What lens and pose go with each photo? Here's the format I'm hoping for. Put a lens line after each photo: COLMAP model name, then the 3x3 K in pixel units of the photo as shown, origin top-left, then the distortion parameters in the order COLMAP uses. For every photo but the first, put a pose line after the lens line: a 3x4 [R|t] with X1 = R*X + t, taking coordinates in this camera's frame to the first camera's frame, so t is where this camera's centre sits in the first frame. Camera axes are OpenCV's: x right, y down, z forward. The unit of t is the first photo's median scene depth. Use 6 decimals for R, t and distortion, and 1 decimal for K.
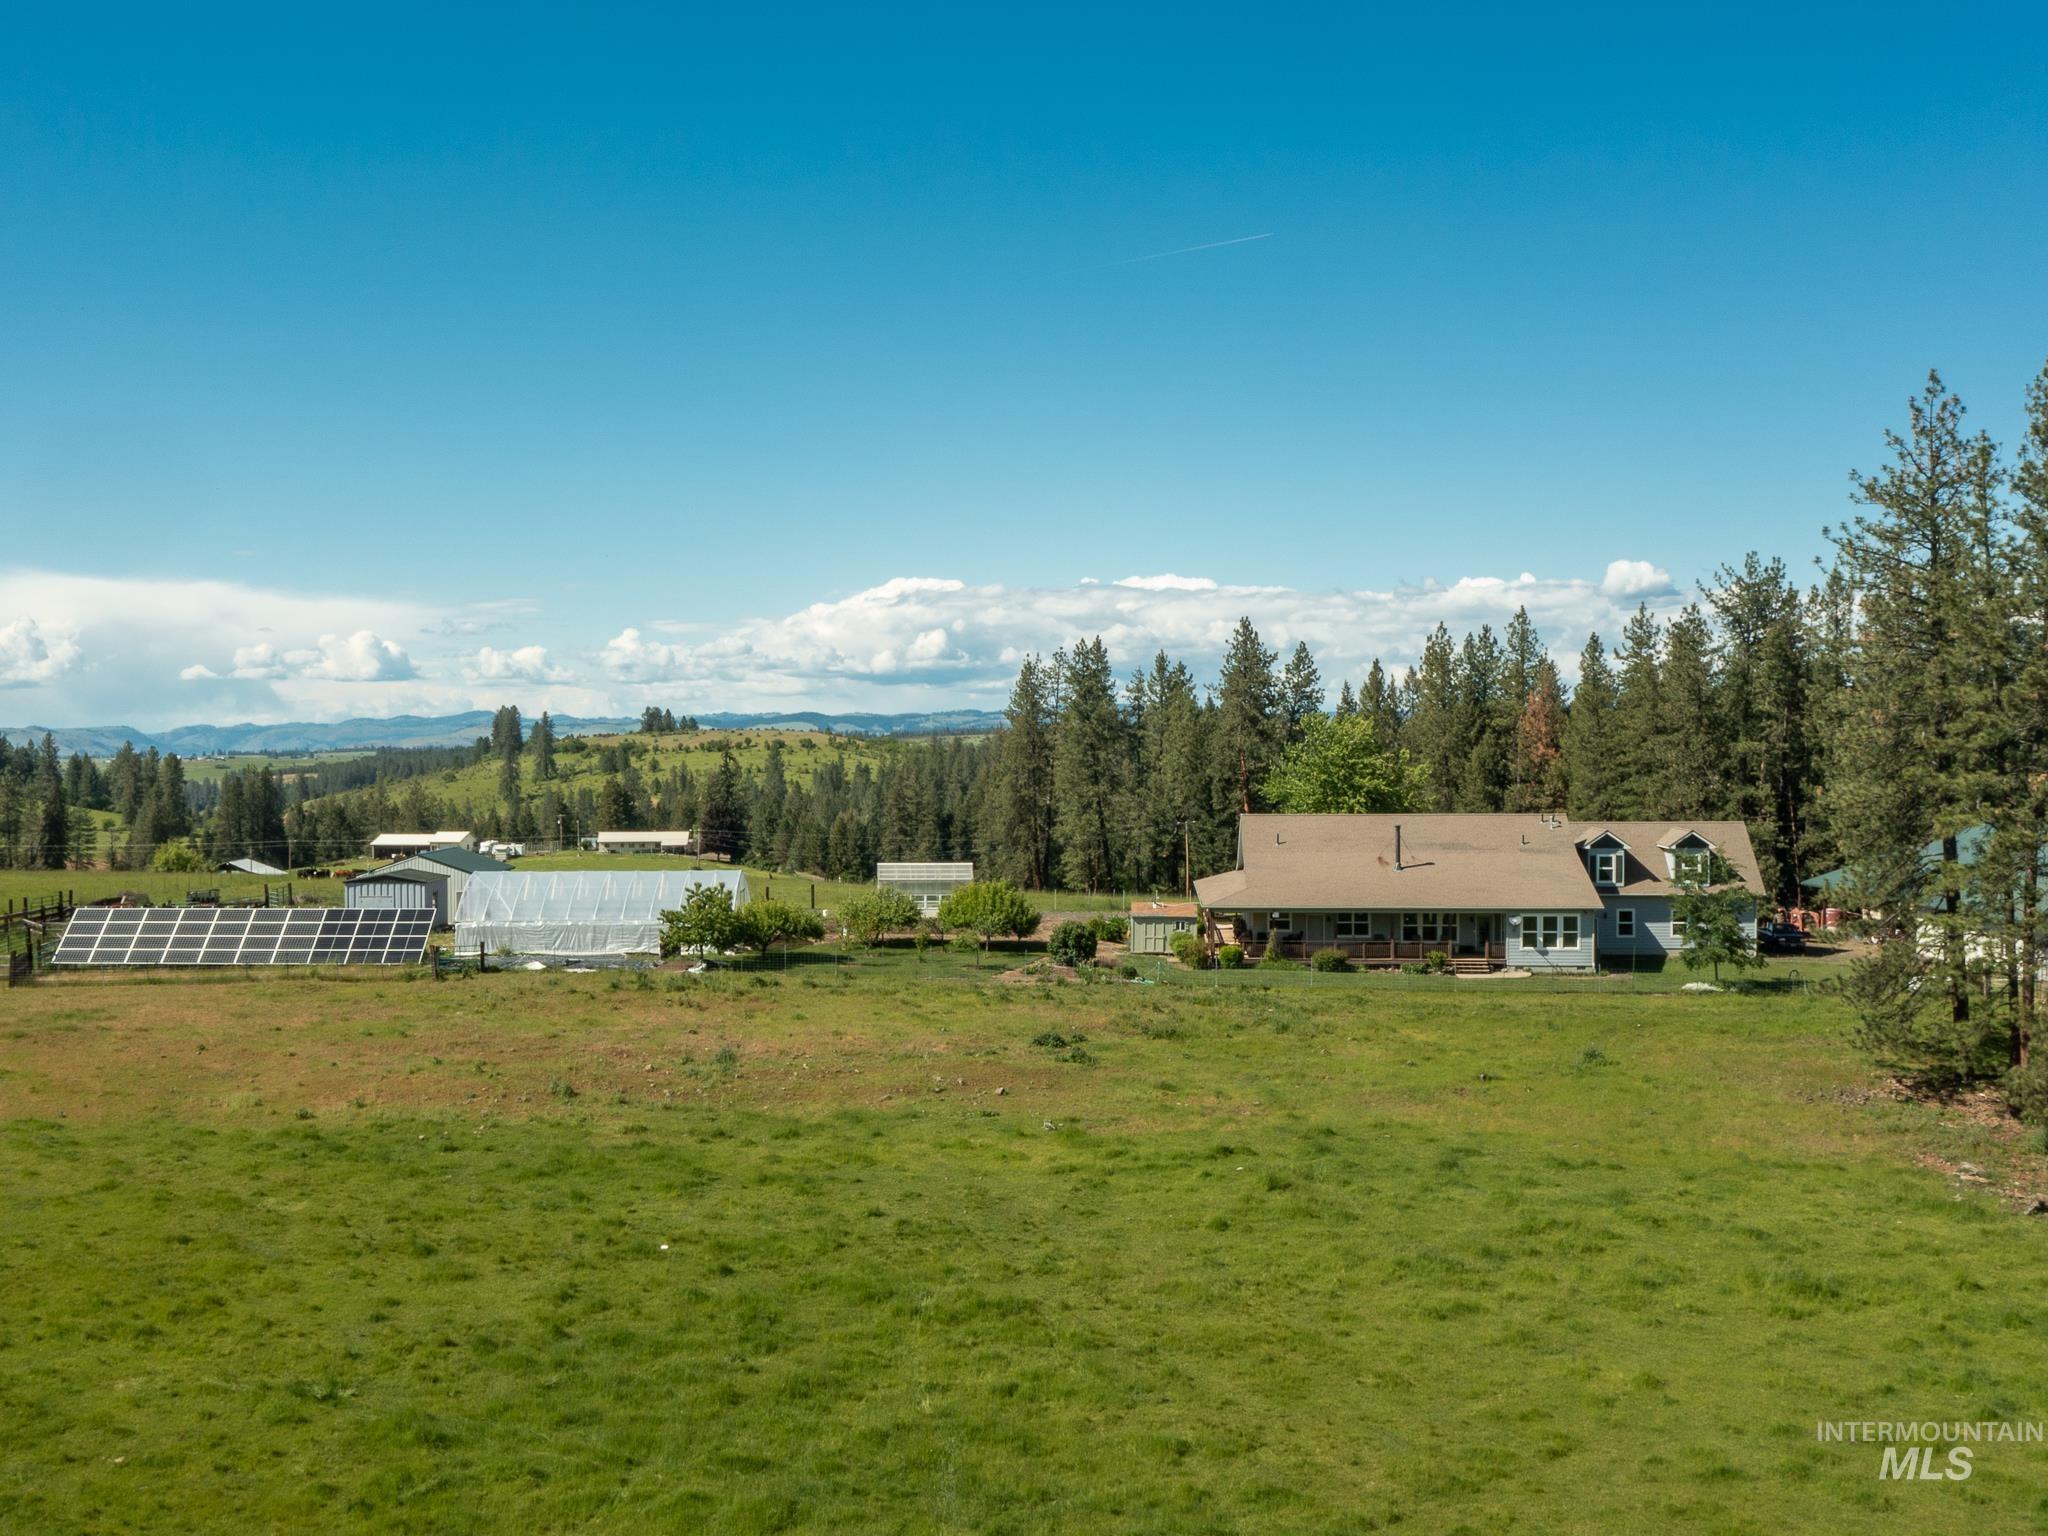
lens RADIAL K [[2137.5, 0, 983.7], [0, 2137.5, 810.0], [0, 0, 1]] dist [-0.006553, 0.000000]
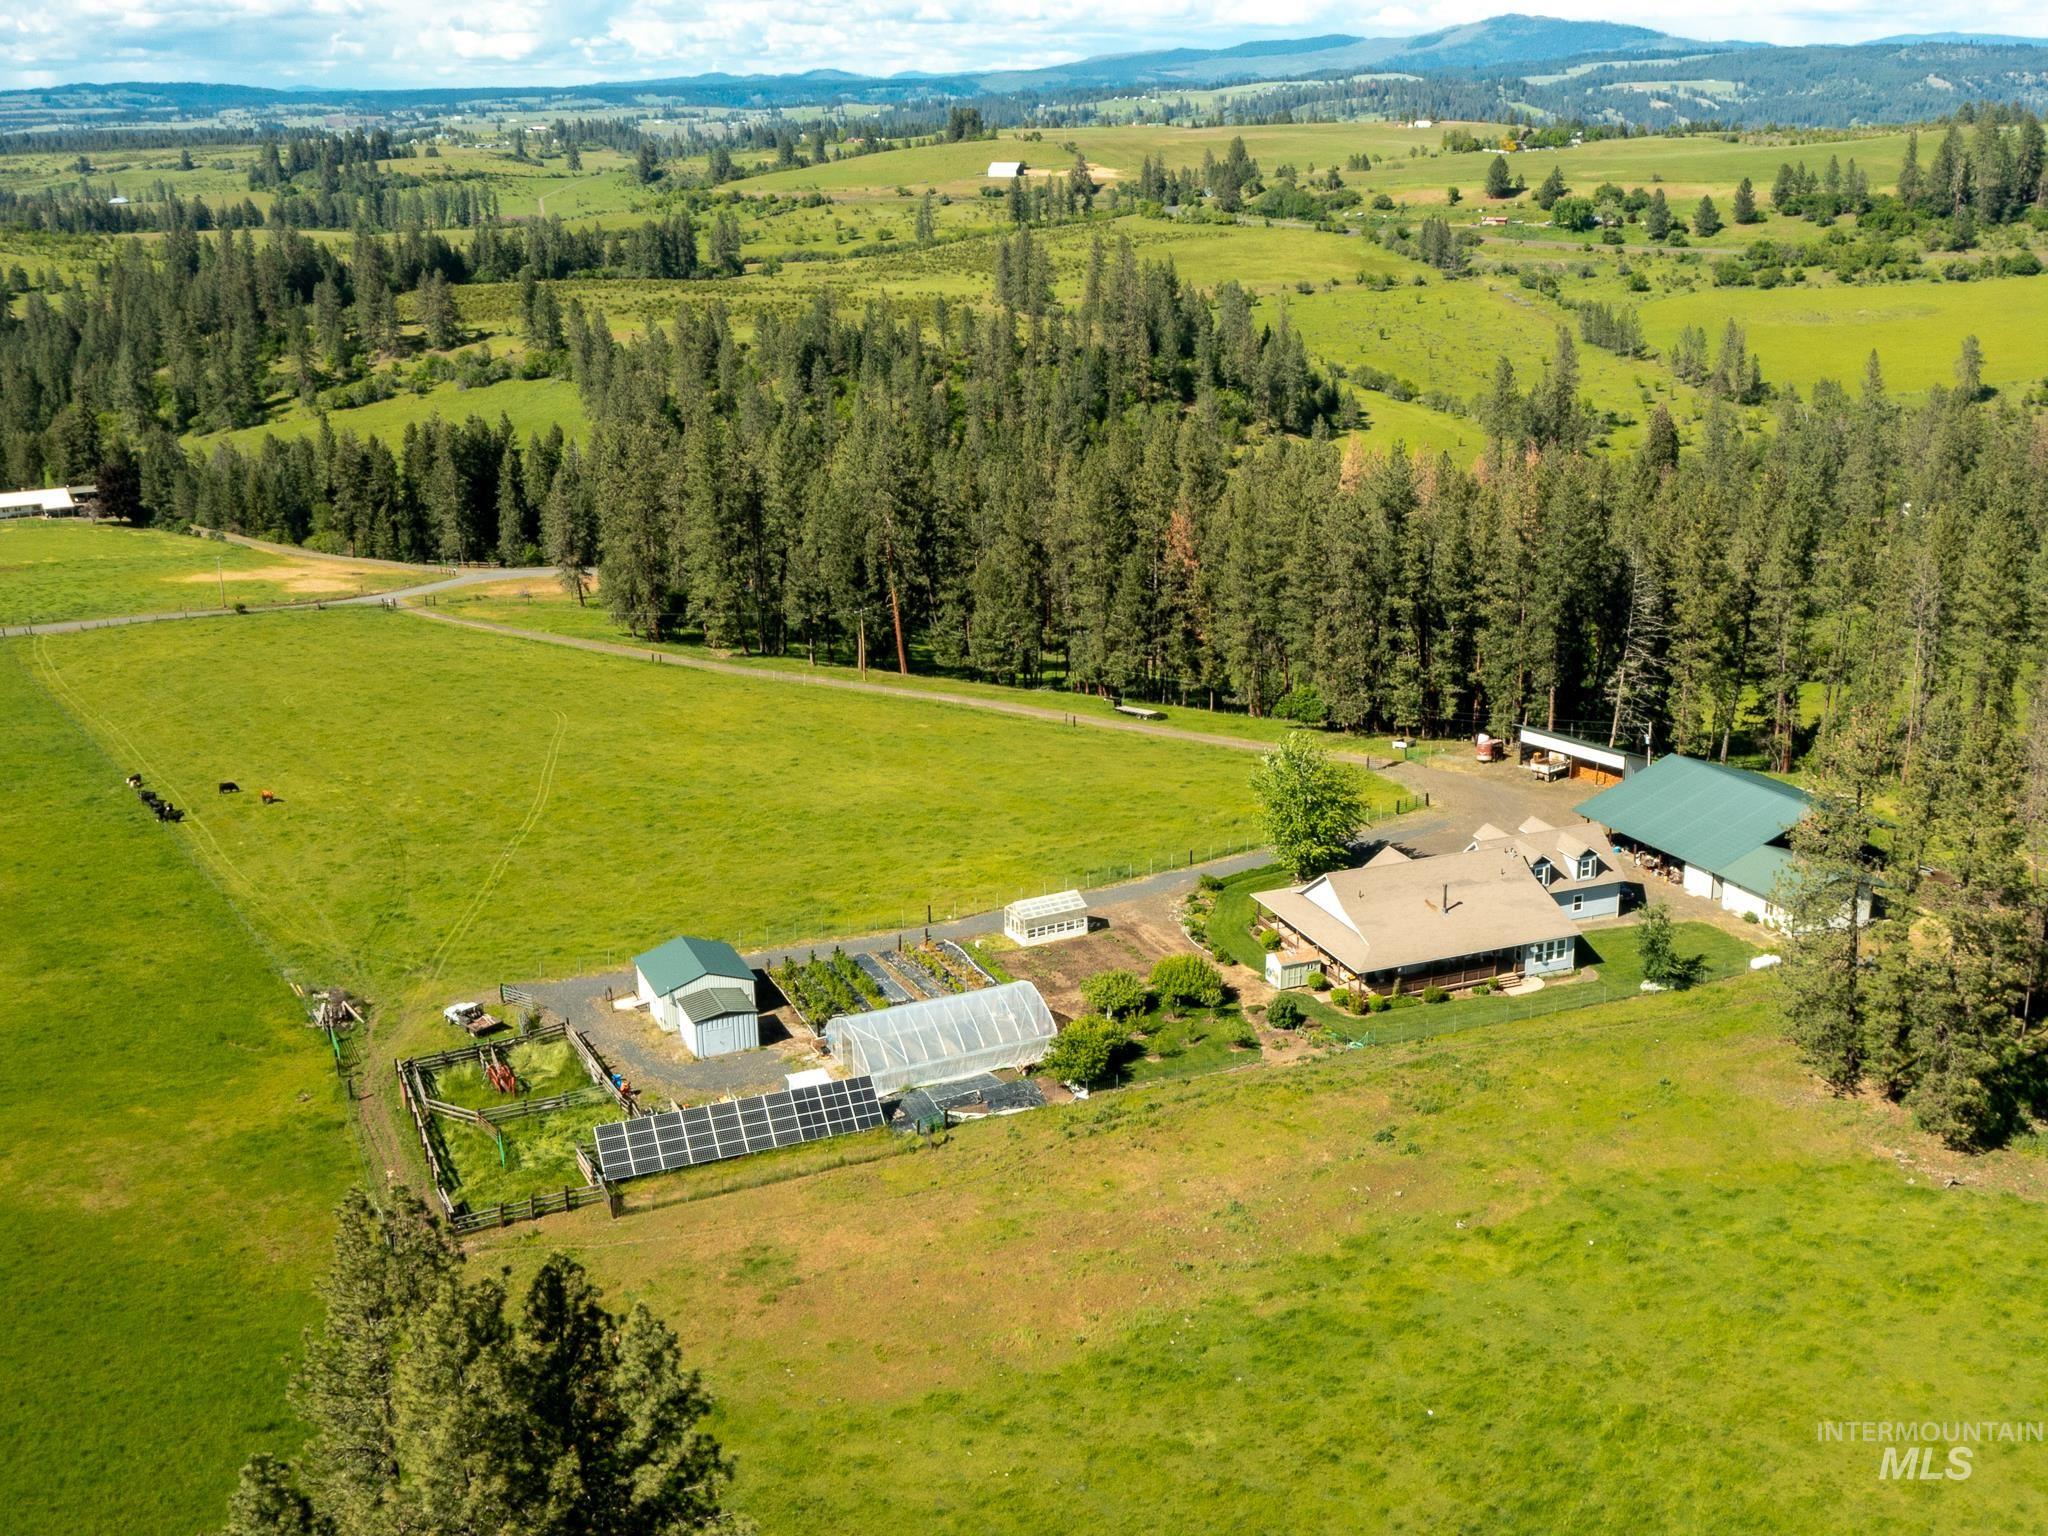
lens RADIAL K [[2137.5, 0, 1051.7], [0, 2137.5, 814.9], [0, 0, 1]] dist [-0.006553, 0.000000]
pose [[0.898541, -0.151221, 0.412016, -0.691738], [0.027259, 0.956183, 0.291499, -0.503922], [-0.438043, -0.250693, 0.863291, -0.165243]]
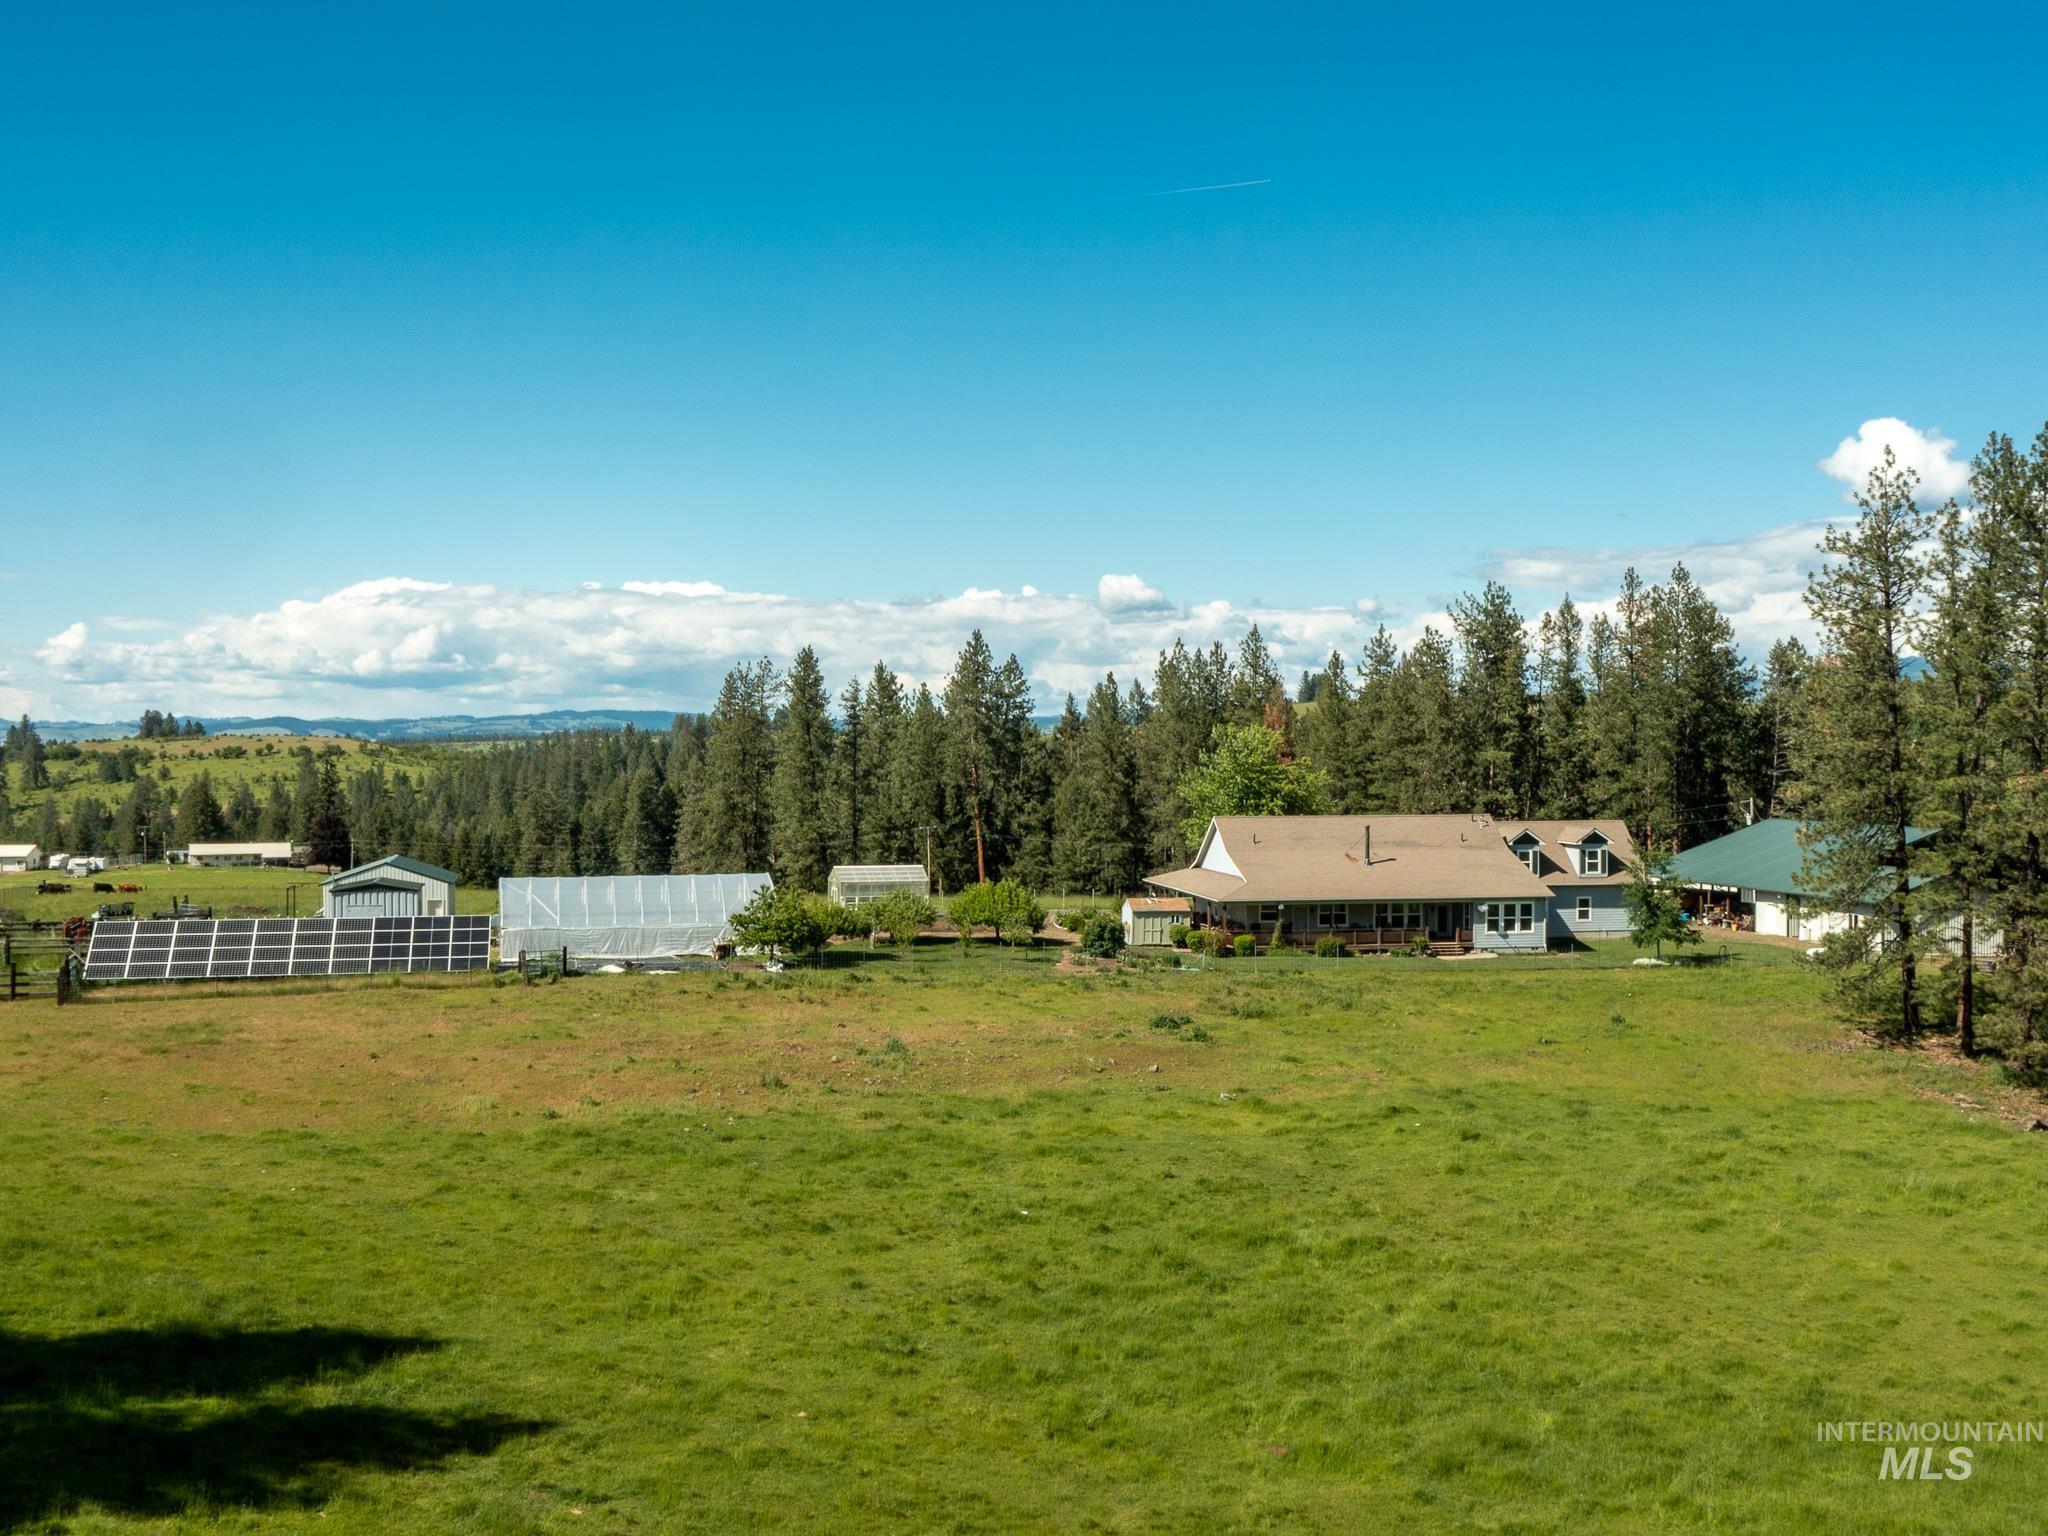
lens RADIAL K [[2137.5, 0, 1068.1], [0, 2137.5, 843.0], [0, 0, 1]] dist [-0.006553, 0.000000]
pose [[0.962851, -0.008970, 0.269883, -0.269411], [0.005775, 0.999904, 0.012630, 0.001479], [-0.269971, -0.010602, 0.962810, -0.034474]]
